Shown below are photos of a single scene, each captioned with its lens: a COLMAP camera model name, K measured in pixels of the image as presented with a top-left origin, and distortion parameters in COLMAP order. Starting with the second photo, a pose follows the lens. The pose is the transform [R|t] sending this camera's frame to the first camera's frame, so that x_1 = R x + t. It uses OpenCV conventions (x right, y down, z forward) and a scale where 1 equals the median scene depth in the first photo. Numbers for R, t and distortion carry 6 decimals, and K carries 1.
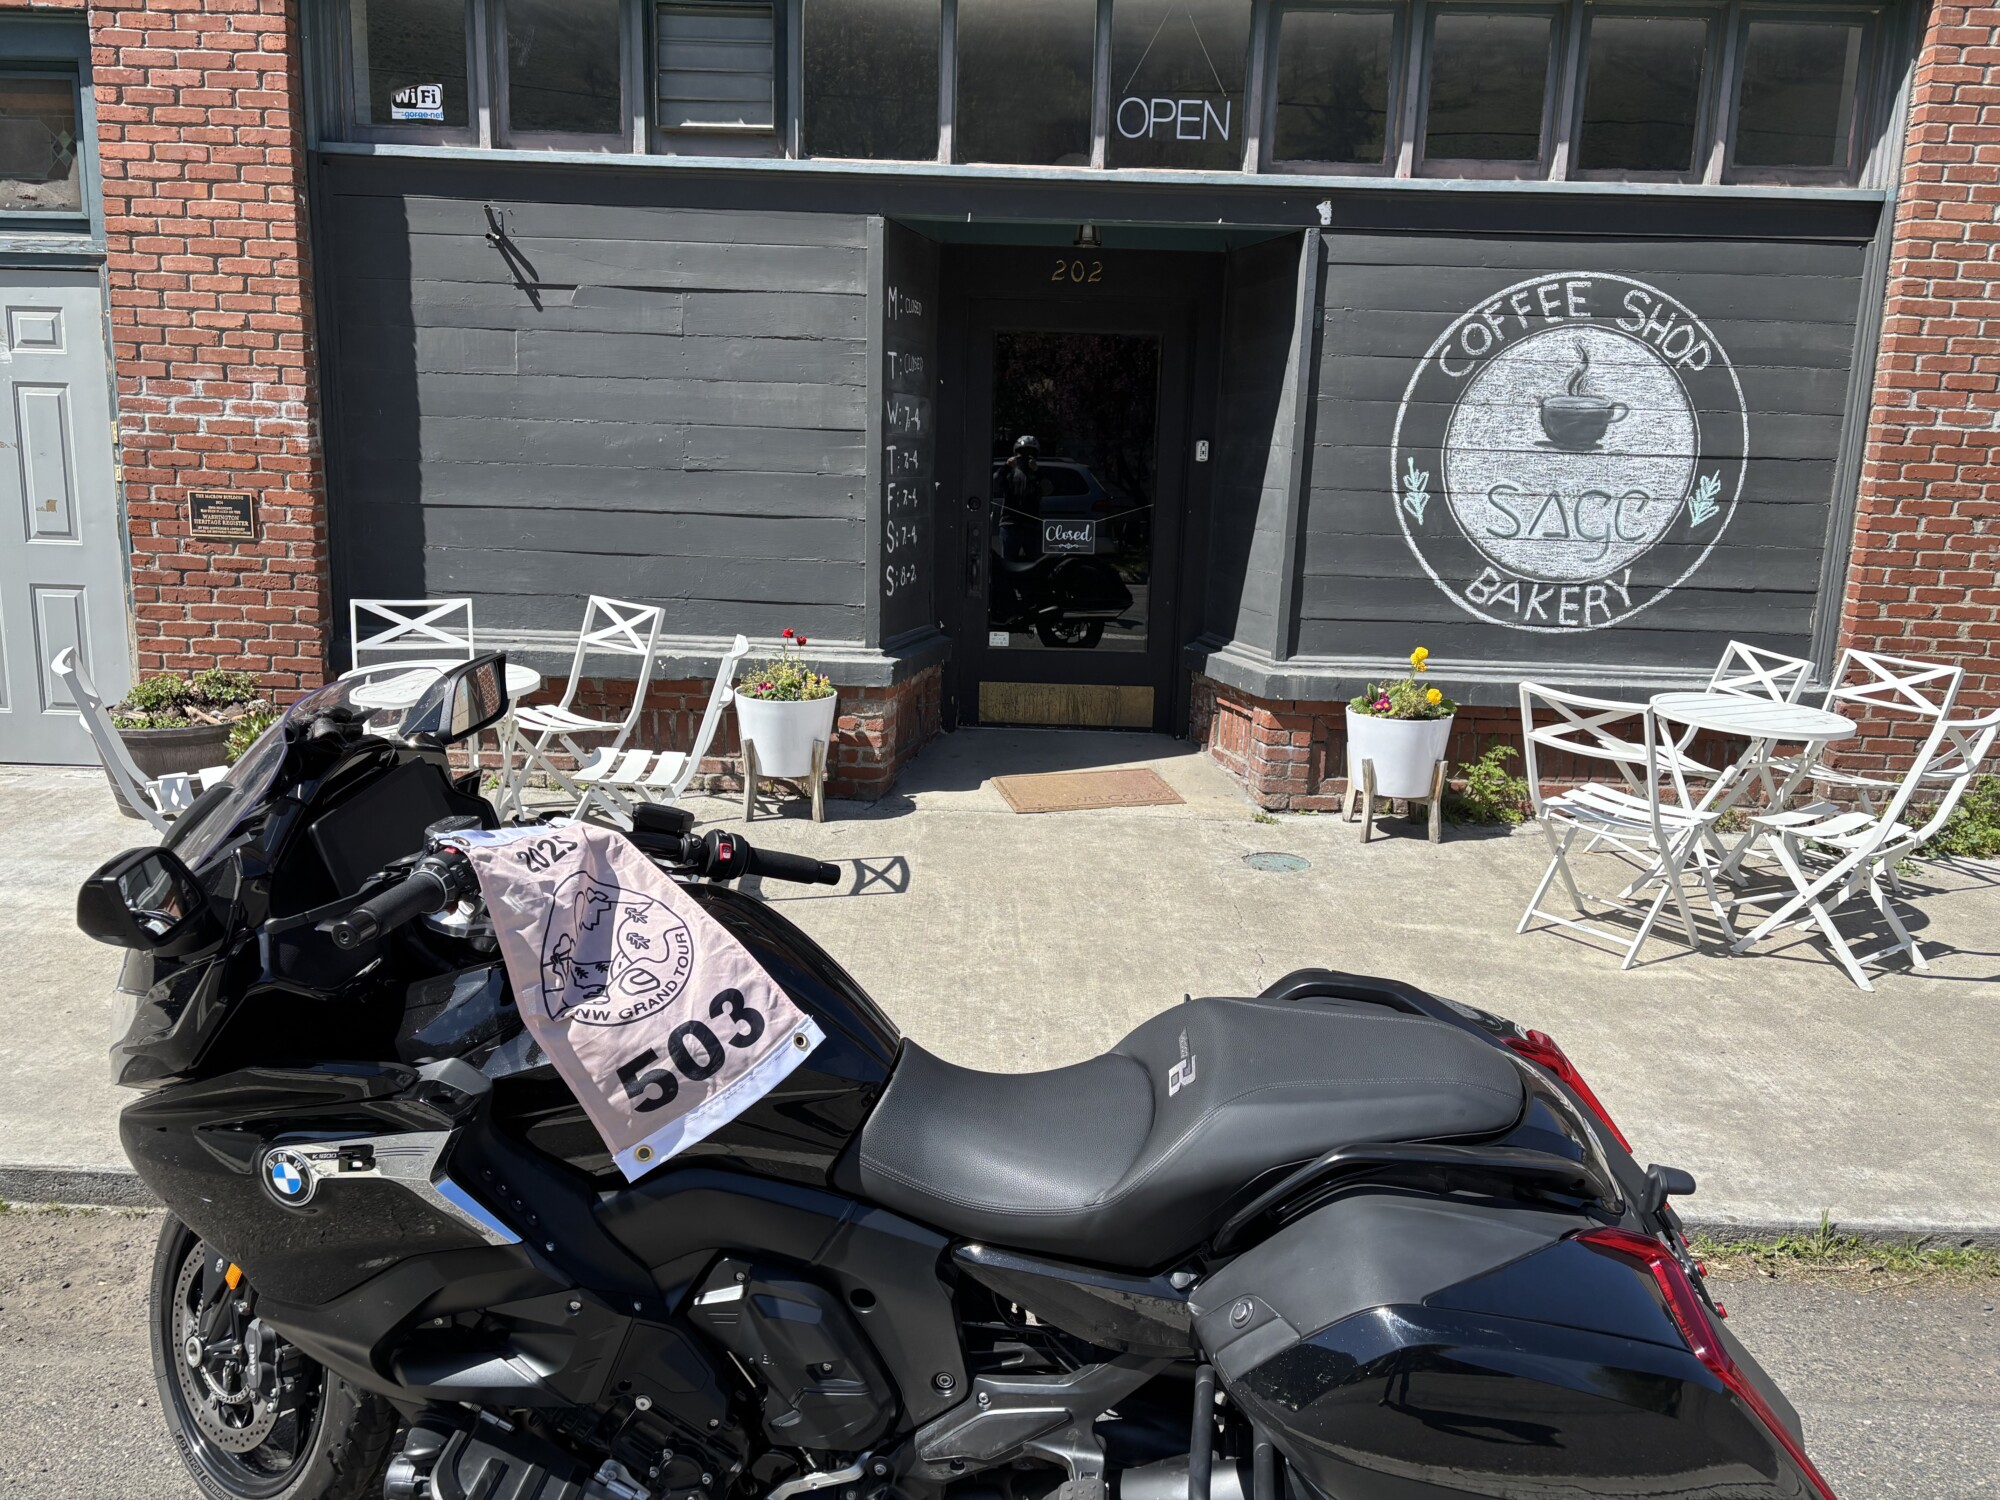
lens RADIAL K [[1511.2, 0, 993.4], [0, 1511.2, 738.0], [0, 0, 1]] dist [0.027340, -0.013697]
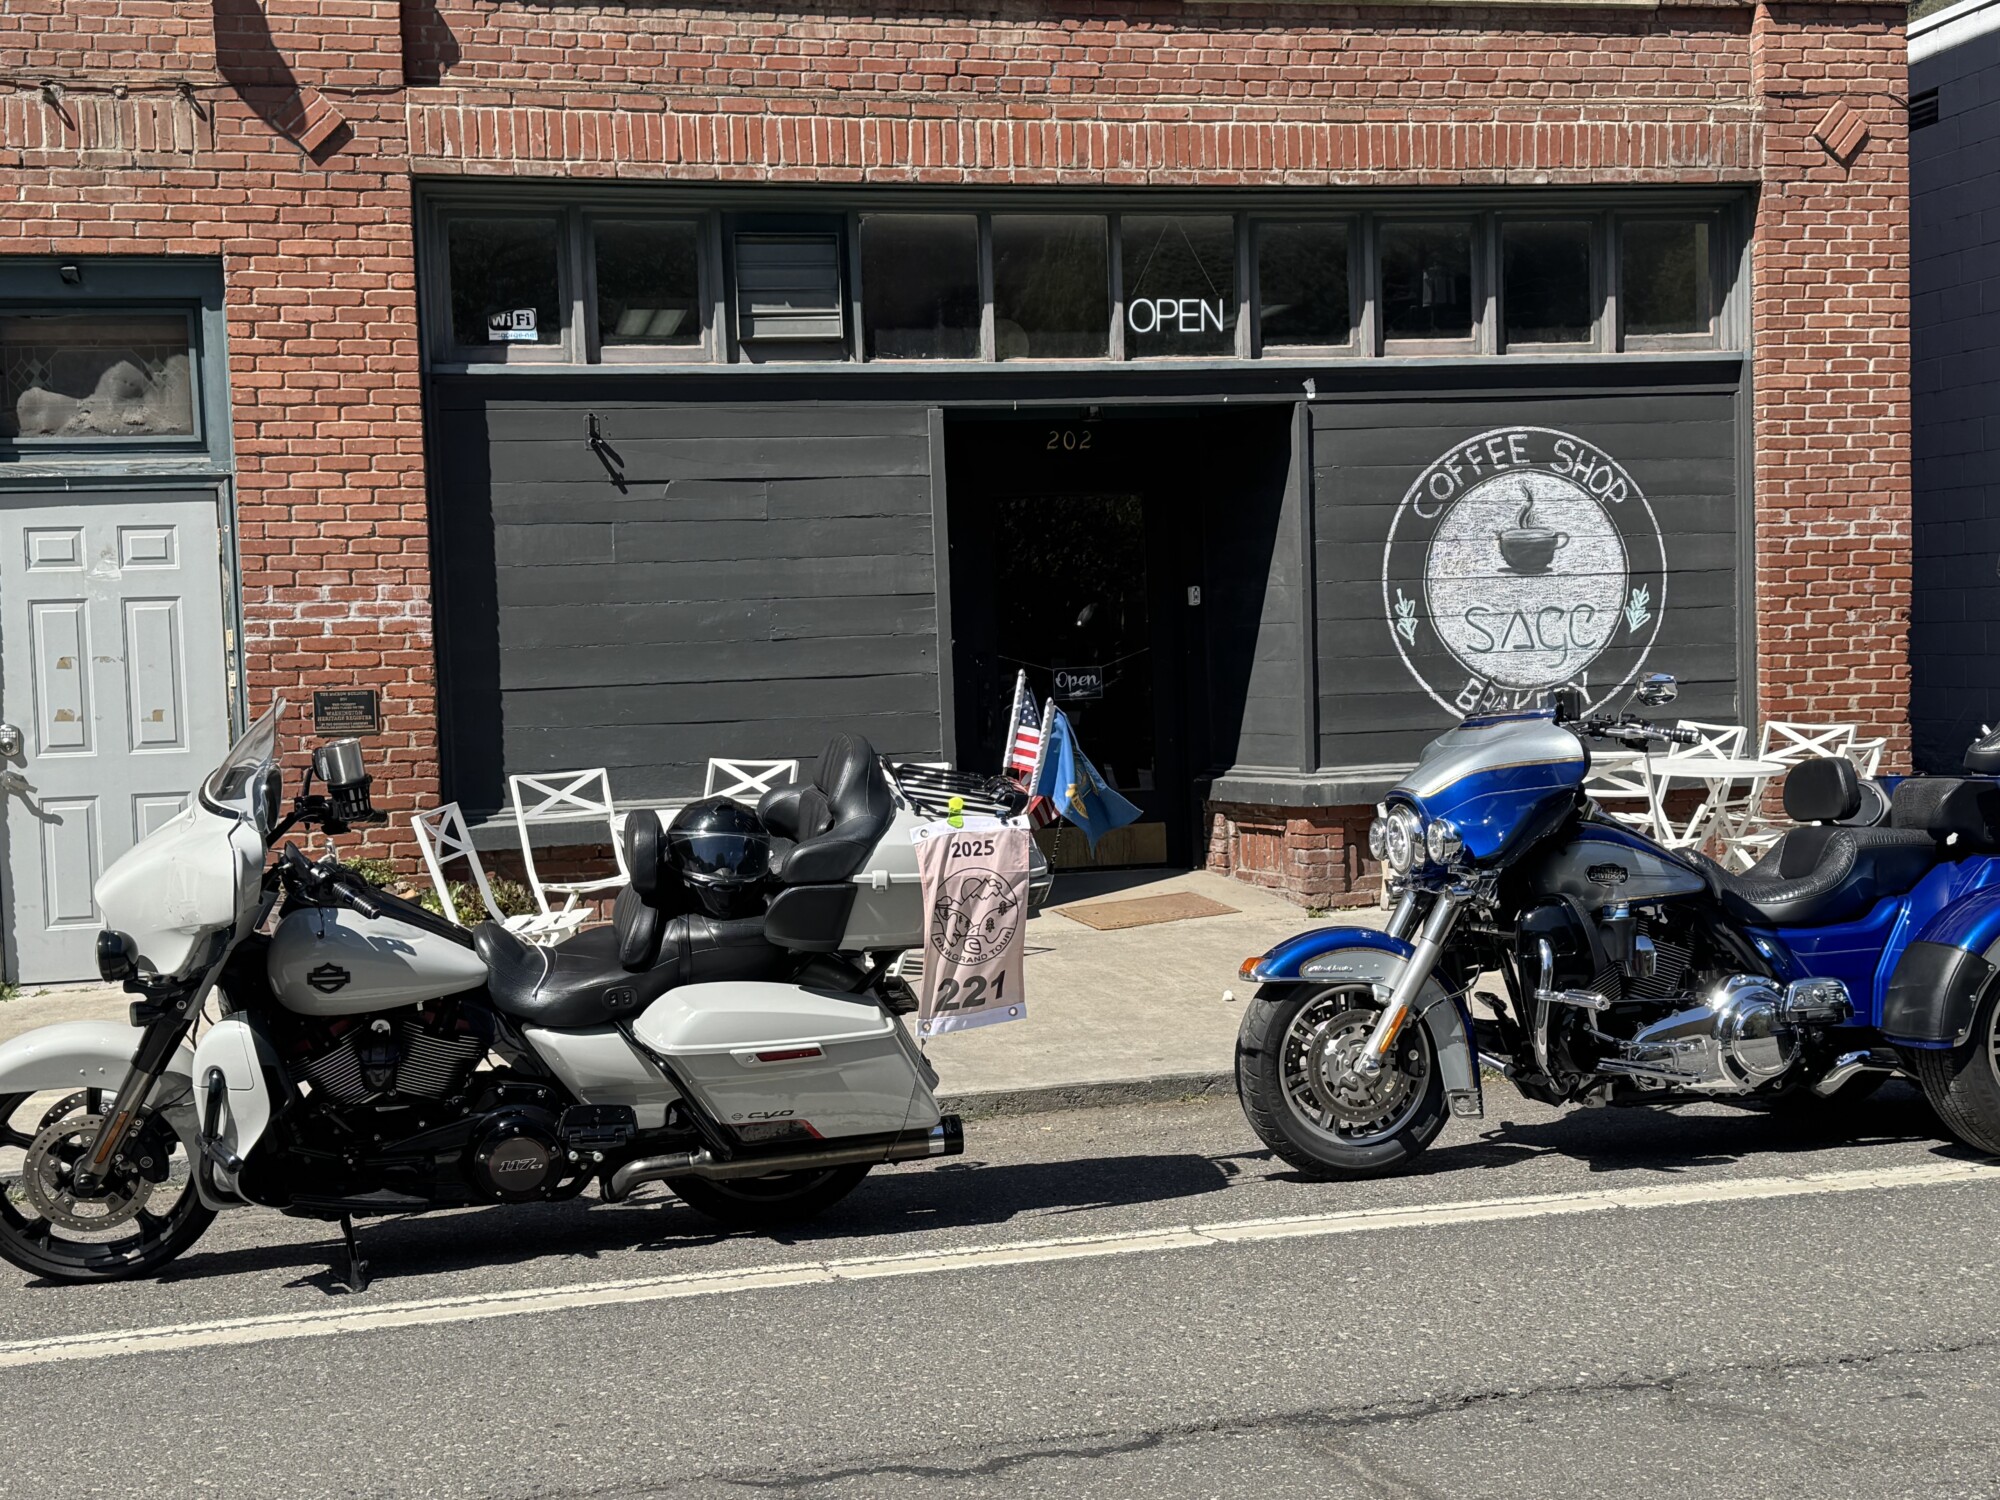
lens RADIAL K [[2509.2, 0, 995.3], [0, 2509.2, 746.8], [0, 0, 1]] dist [0.107981, 0.000000]
pose [[0.969824, -0.074333, 0.232197, -0.477888], [0.105630, 0.986468, -0.125391, 0.141415], [-0.219735, 0.146134, 0.964552, -0.762713]]
